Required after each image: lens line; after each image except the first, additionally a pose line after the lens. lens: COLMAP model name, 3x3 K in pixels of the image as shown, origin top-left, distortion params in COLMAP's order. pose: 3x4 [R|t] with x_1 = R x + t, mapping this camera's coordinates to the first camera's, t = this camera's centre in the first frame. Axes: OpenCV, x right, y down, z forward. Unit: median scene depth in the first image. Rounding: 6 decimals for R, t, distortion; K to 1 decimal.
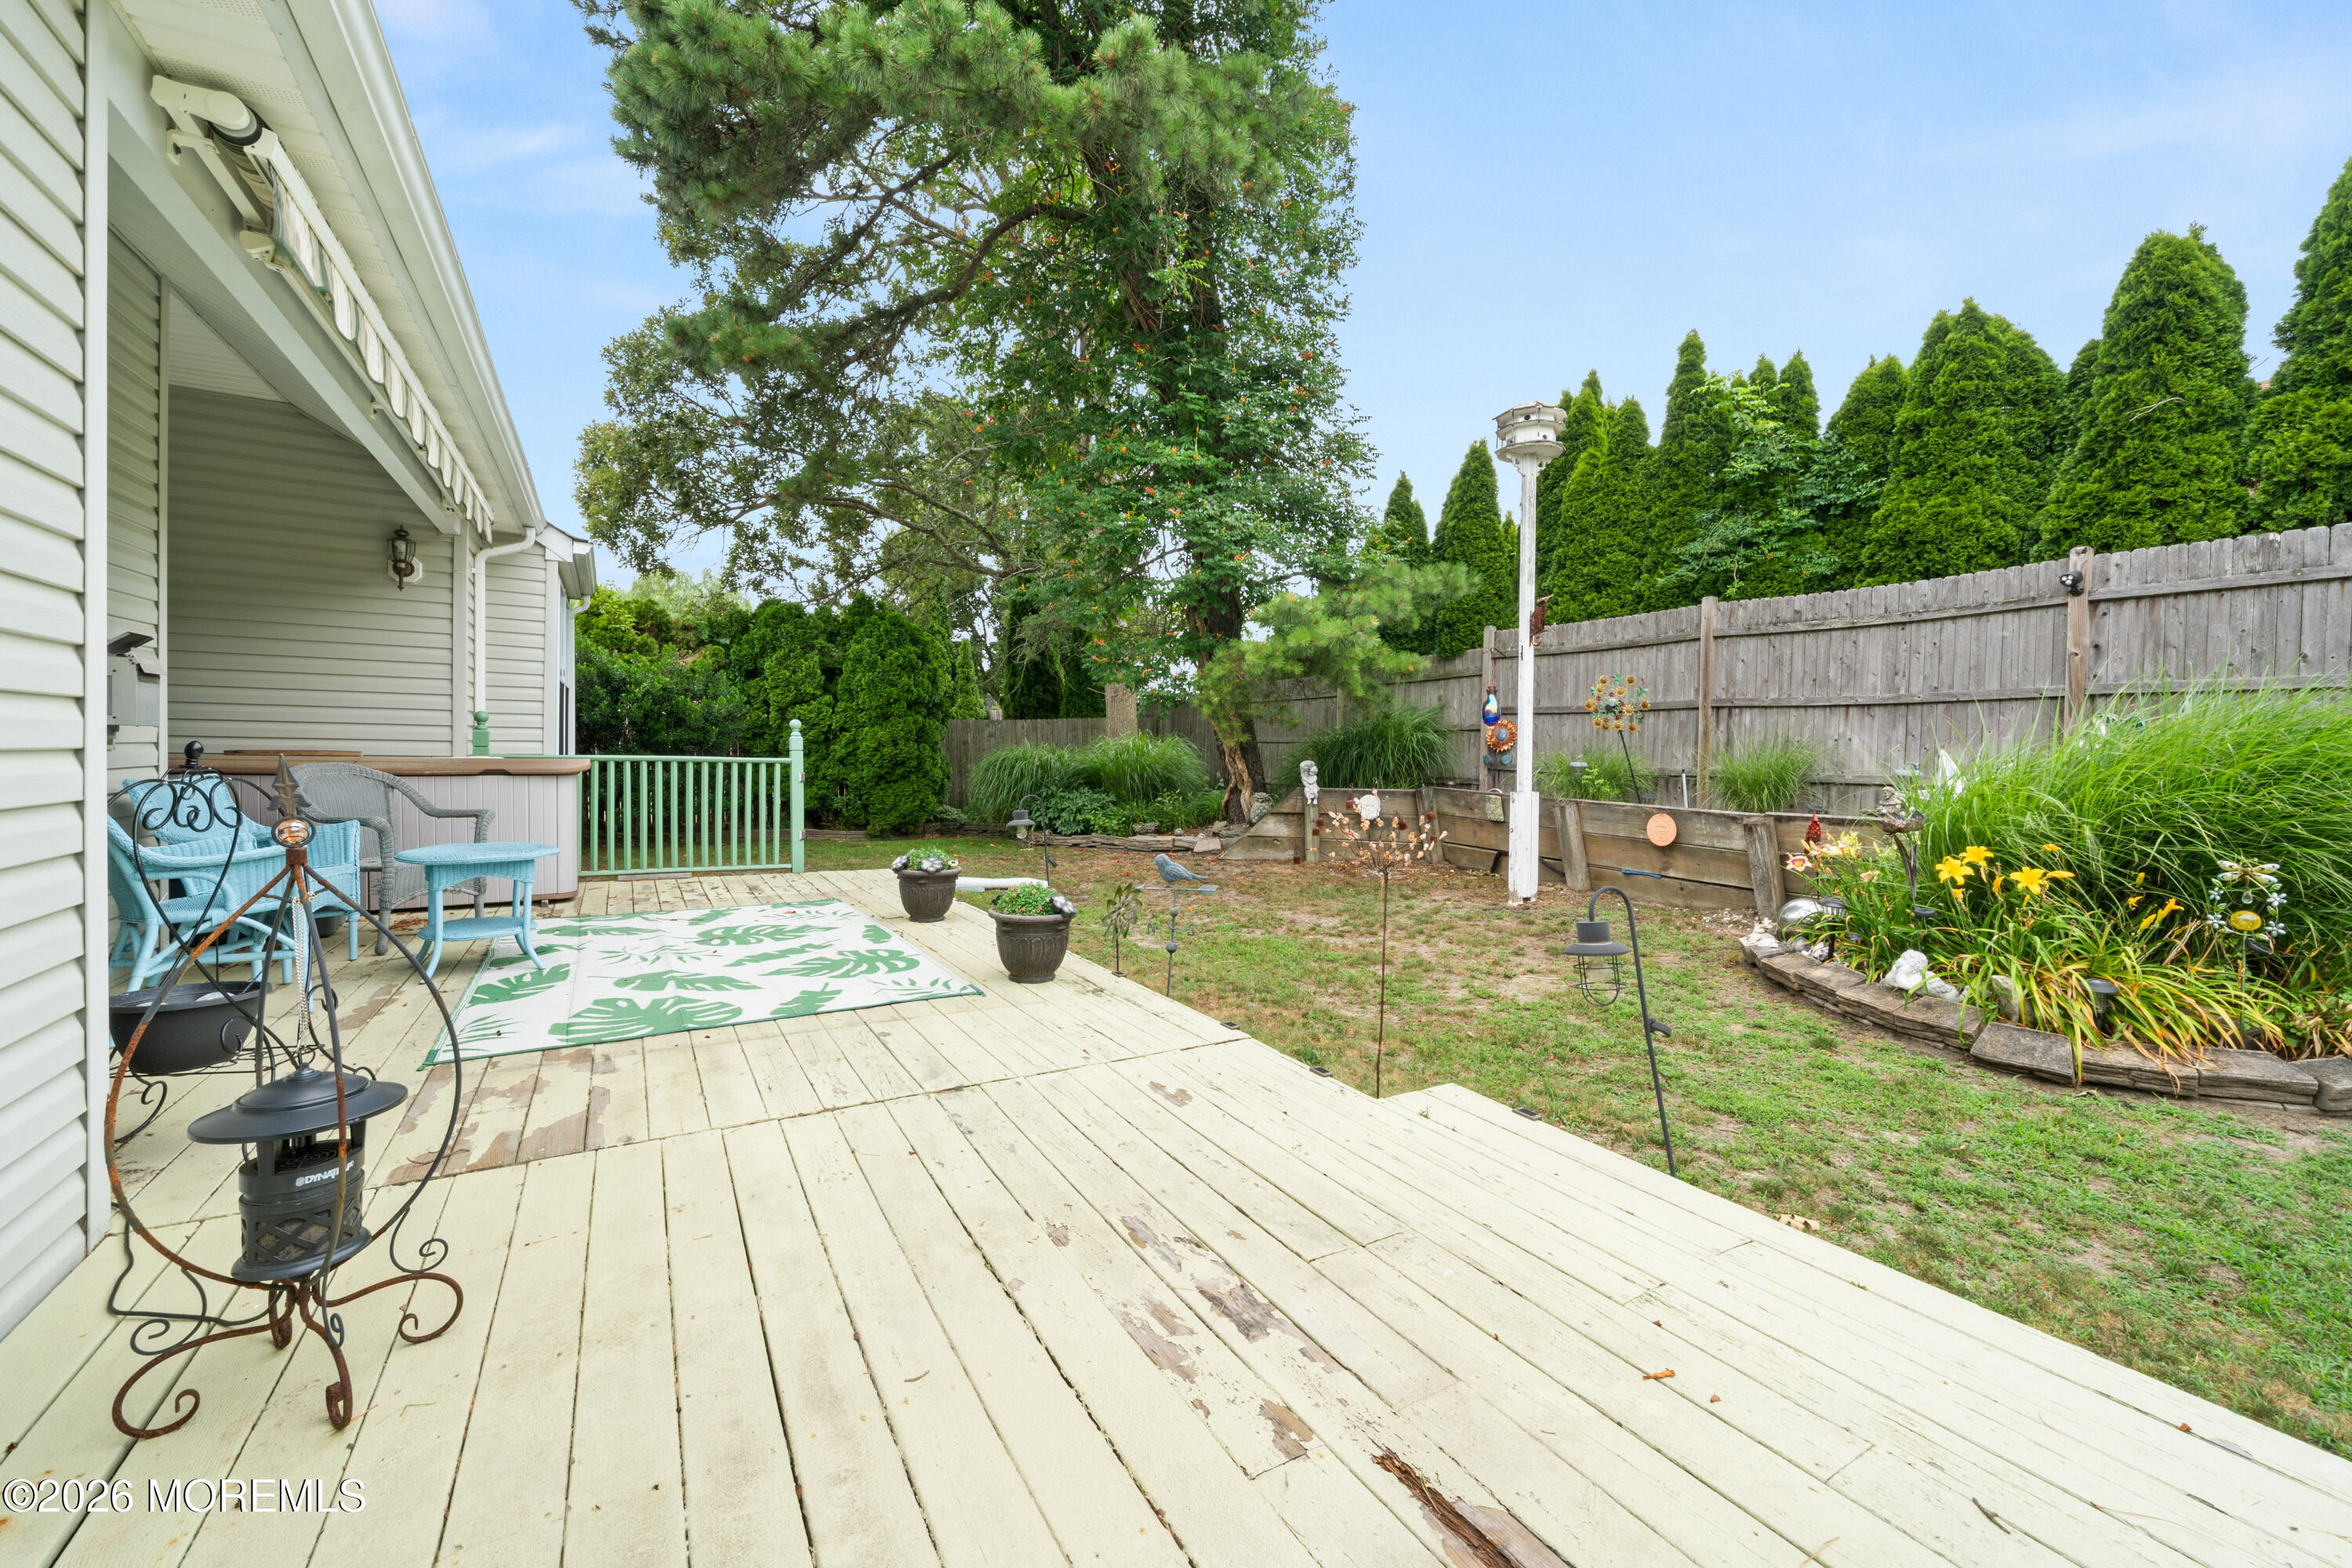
lens RADIAL K [[935.9, 0, 1170.7], [0, 935.9, 756.1], [0, 0, 1]] dist [-0.000694, 0.000032]
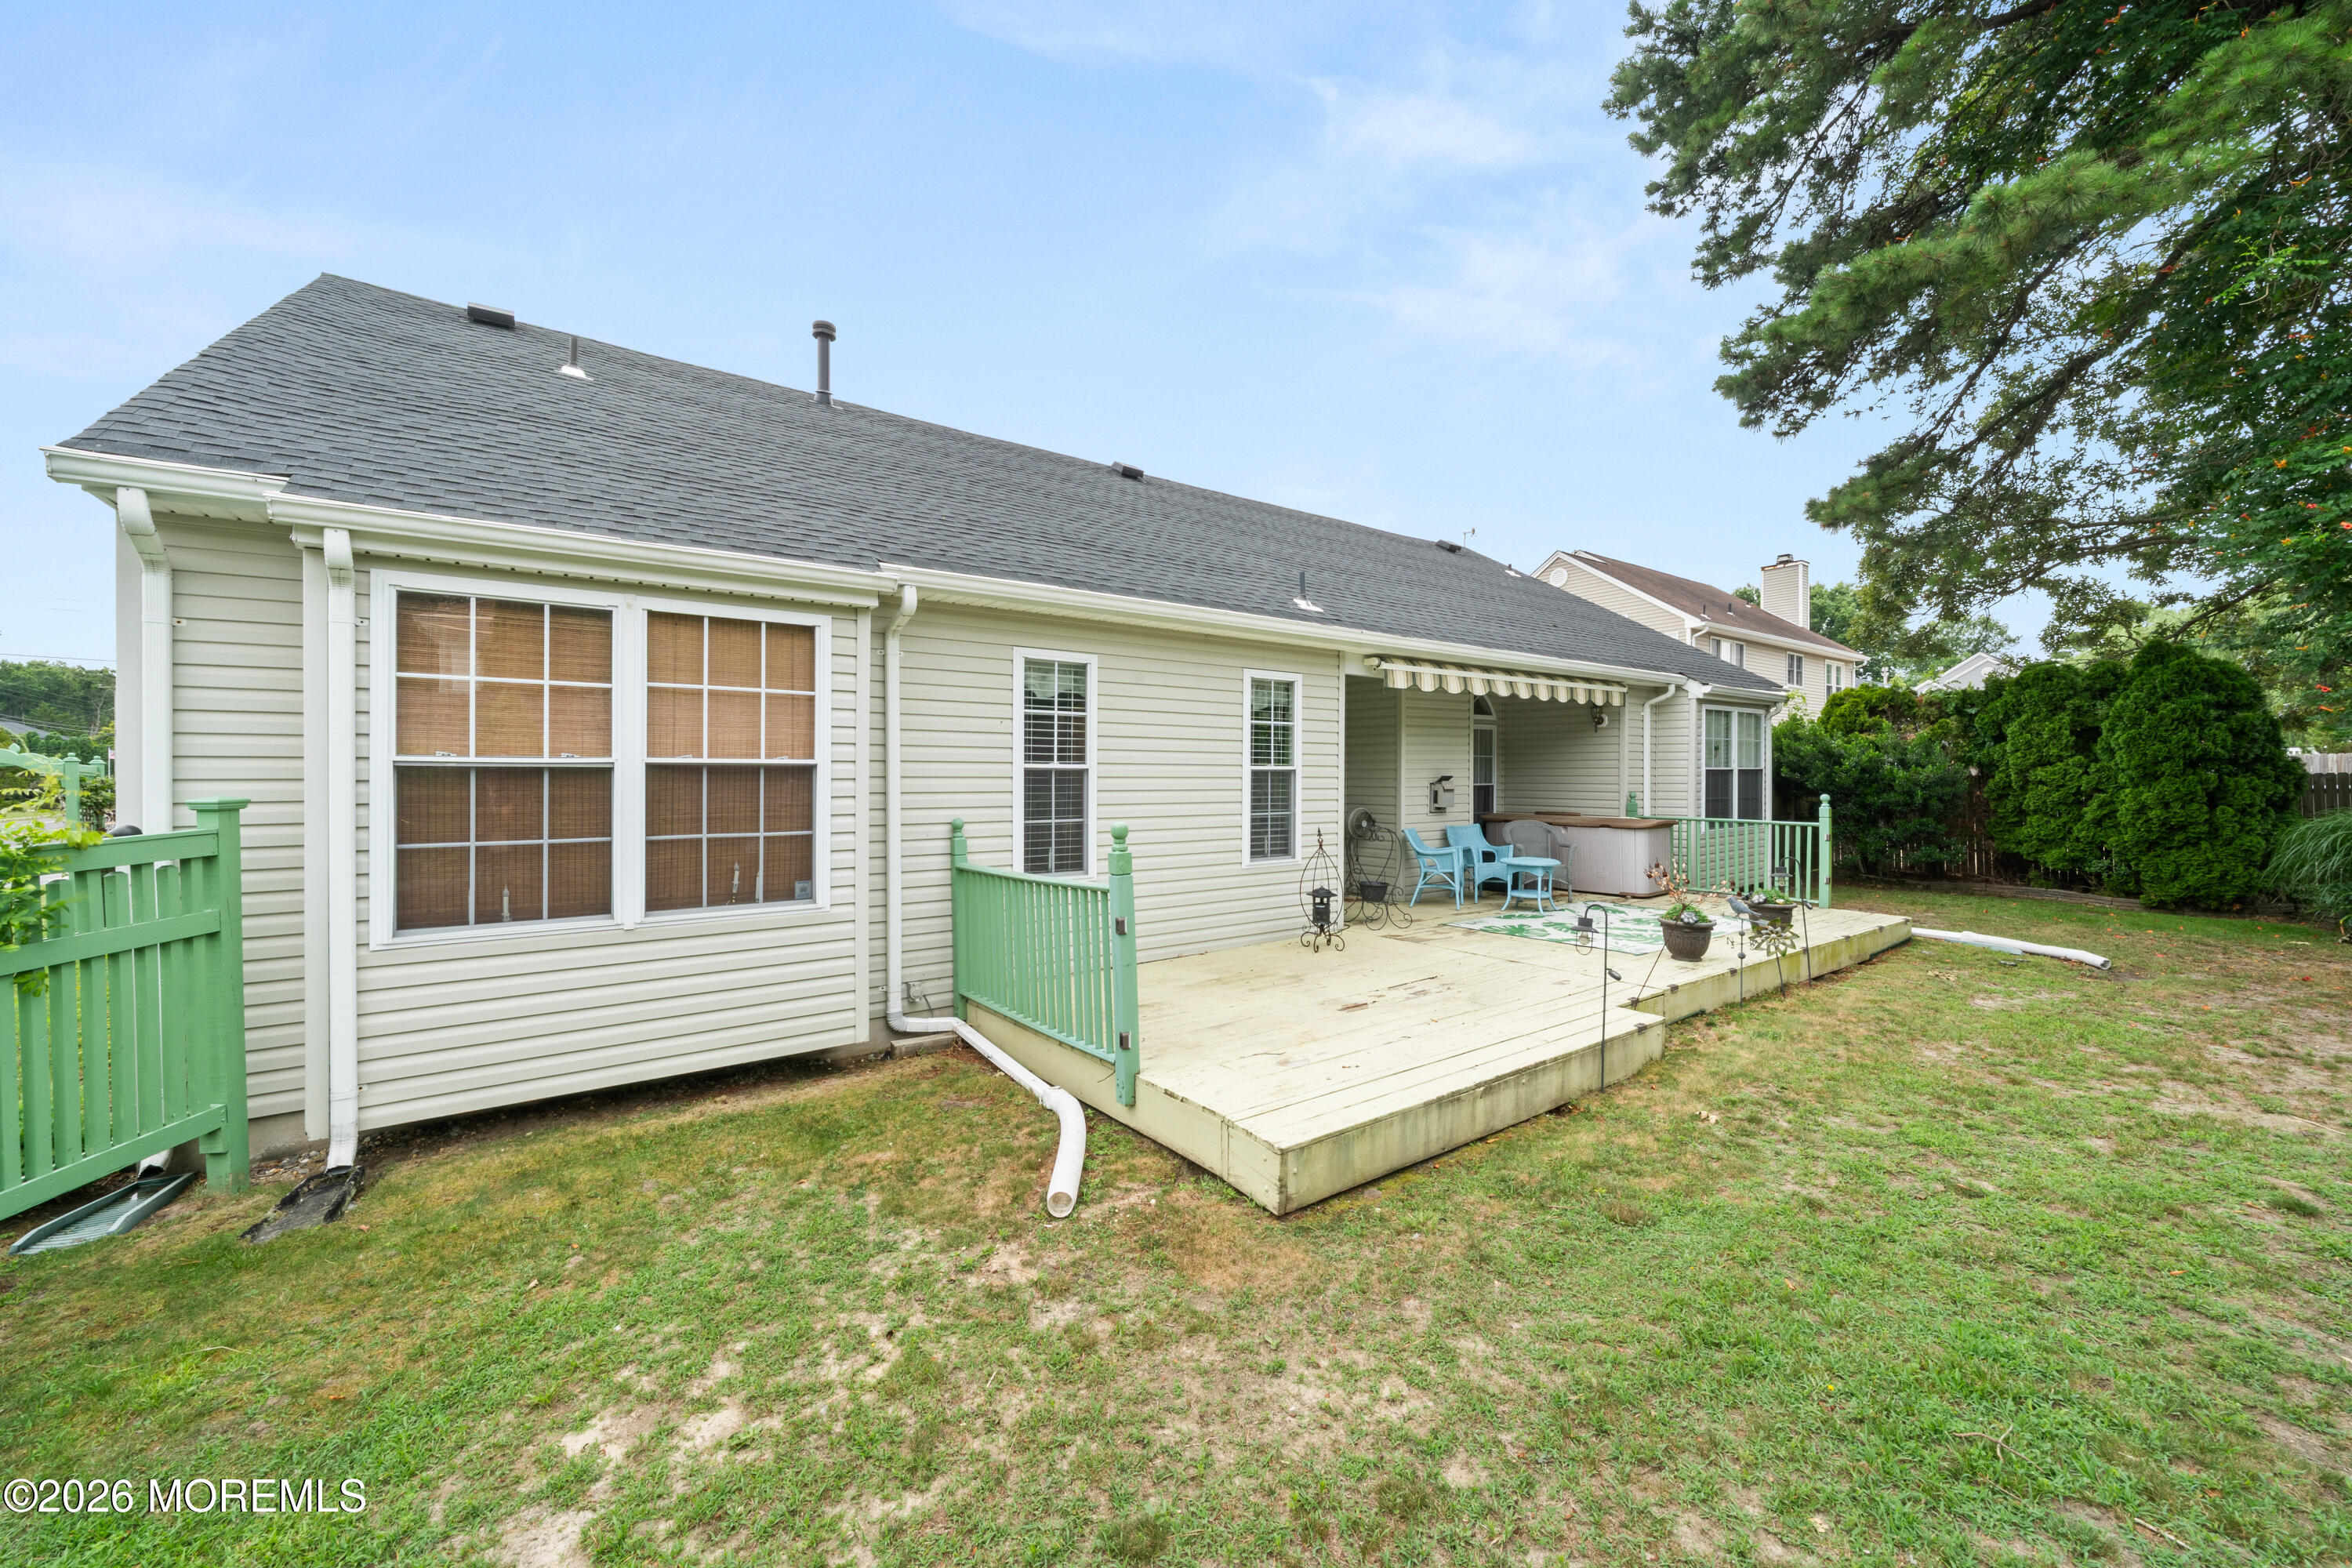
lens RADIAL K [[893.3, 0, 1176.5], [0, 893.3, 773.1], [0, 0, 1]] dist [-0.007096, -0.000083]
pose [[0.099422, -0.019600, -0.994852, 0.466289], [-0.005680, 0.999779, -0.020265, -0.022802], [0.995029, 0.007665, 0.099289, -0.035822]]
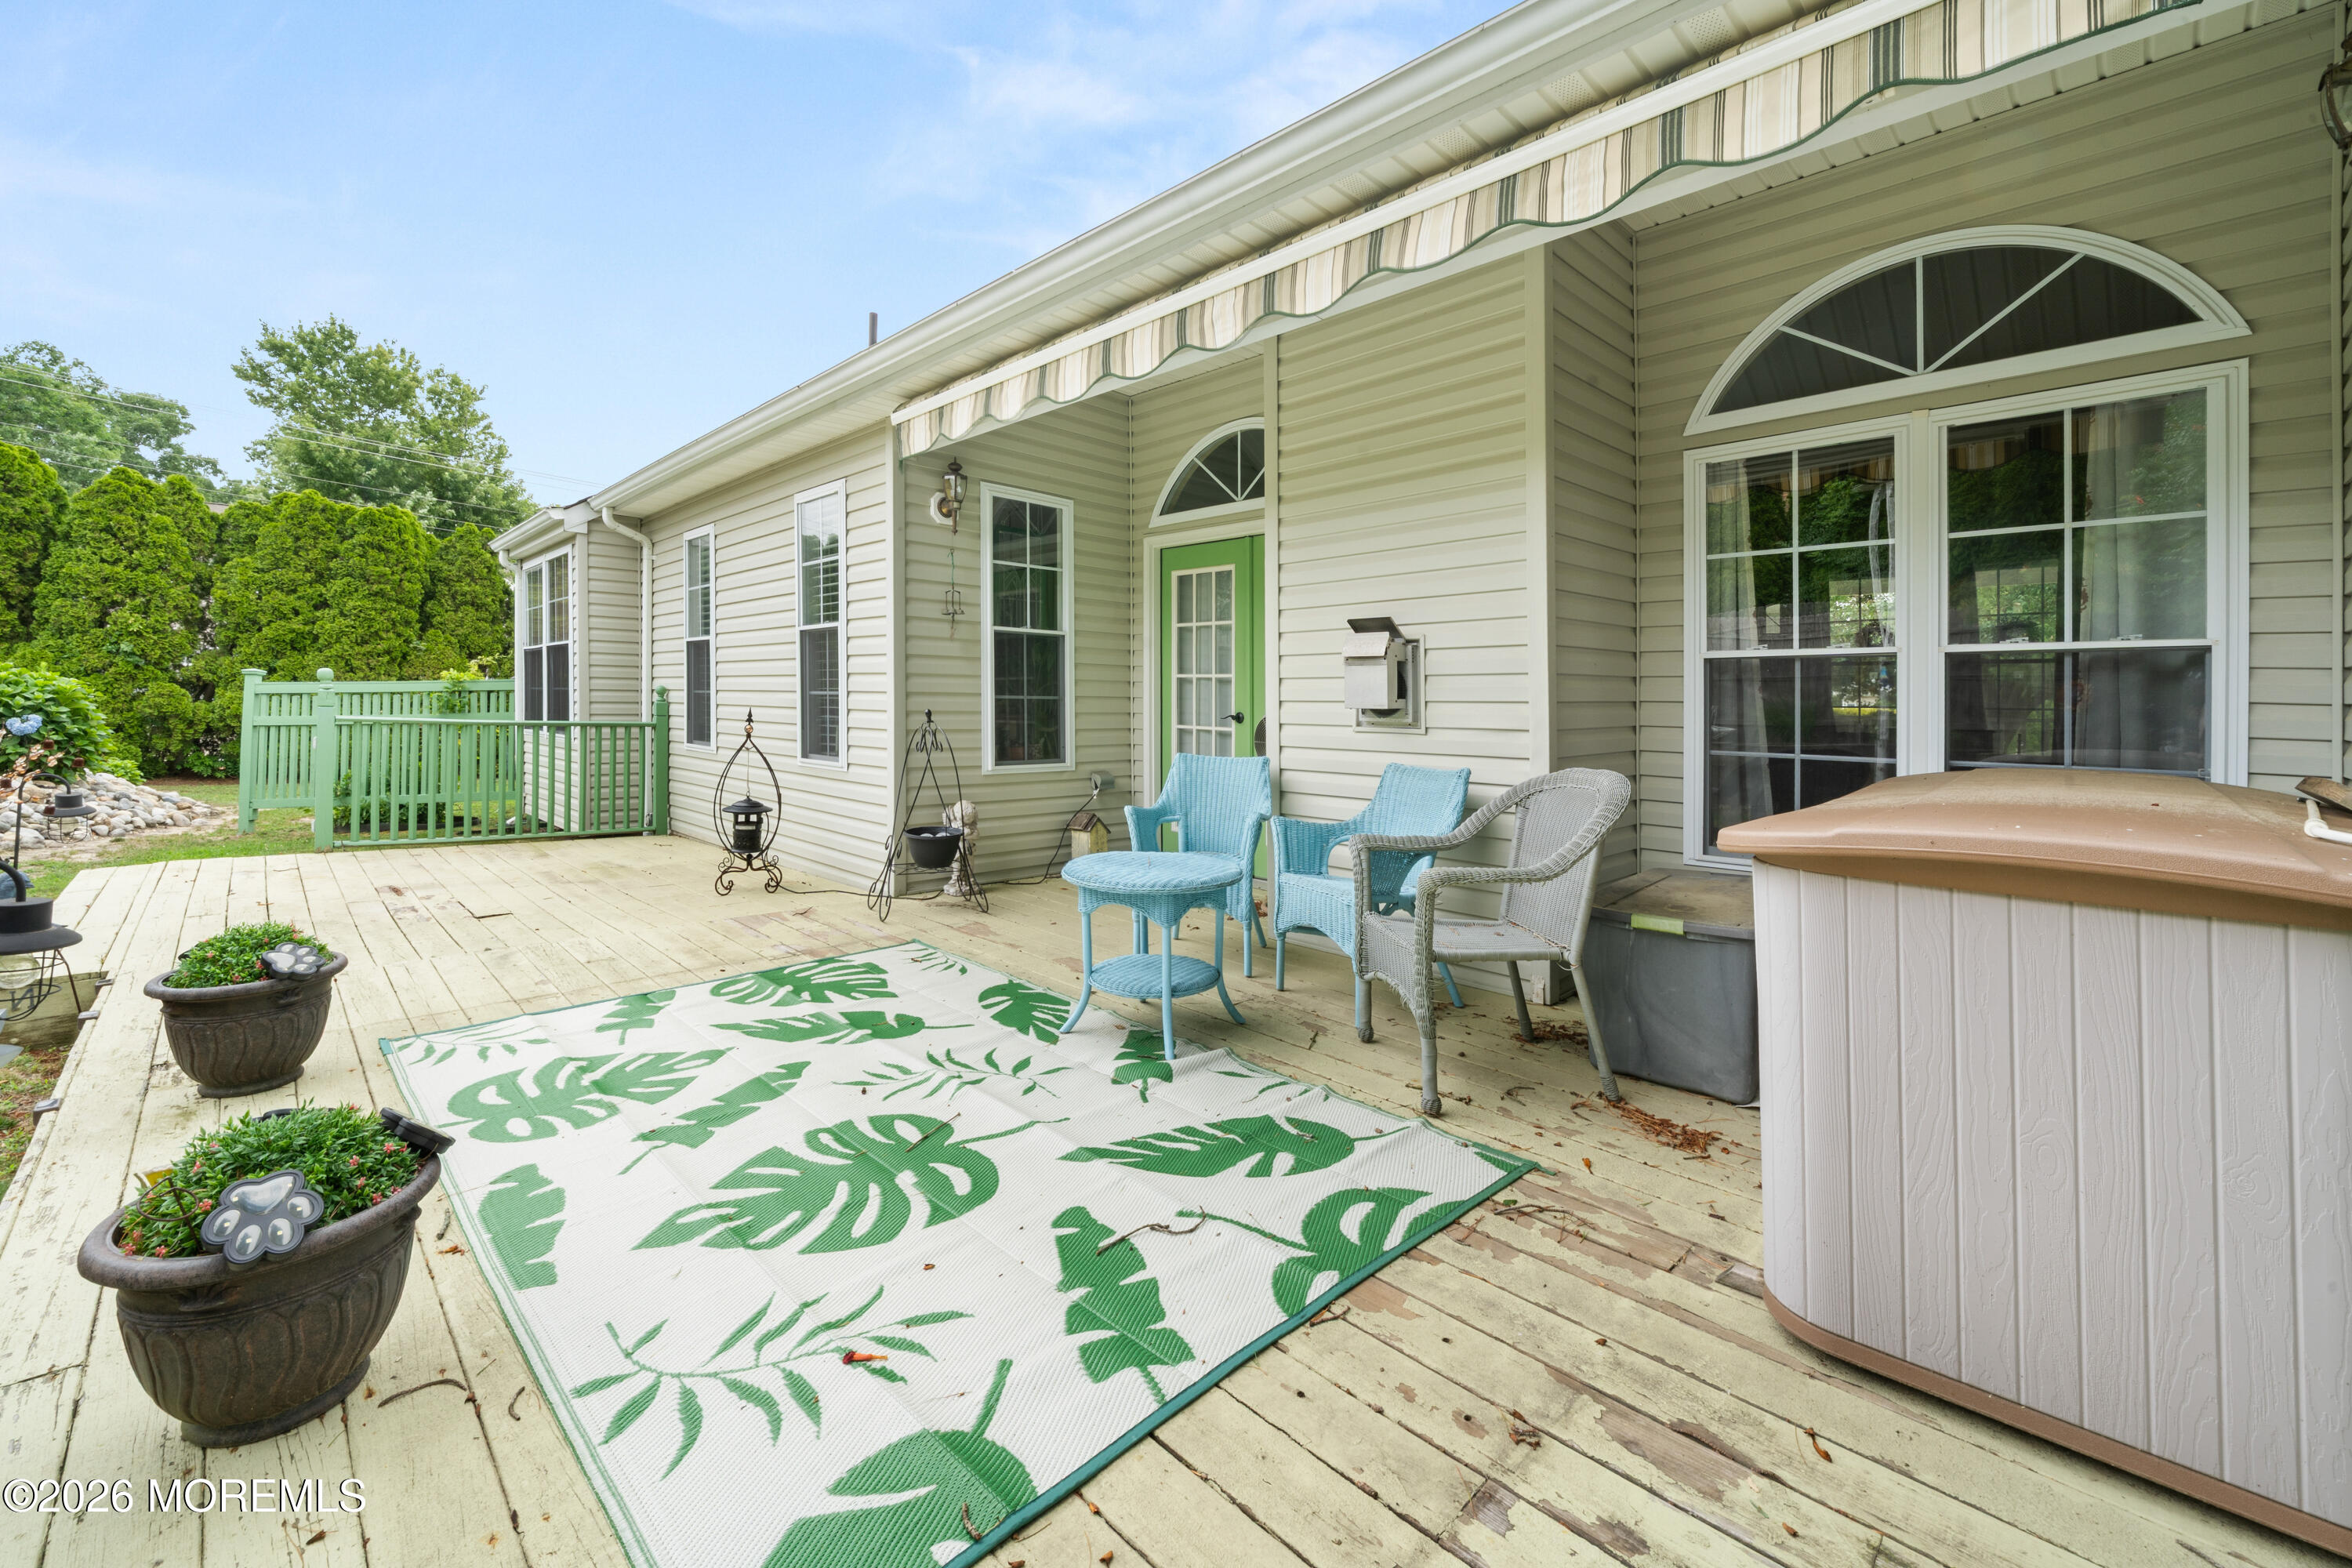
lens RADIAL K [[959.5, 0, 1168.8], [0, 959.5, 720.7], [0, 0, 1]] dist [-0.002962, 0.000198]
pose [[-0.969782, -0.022109, -0.242968, -0.182467], [-0.029052, 0.999264, 0.025031, -0.010749], [0.242236, 0.031333, -0.969711, 0.576103]]
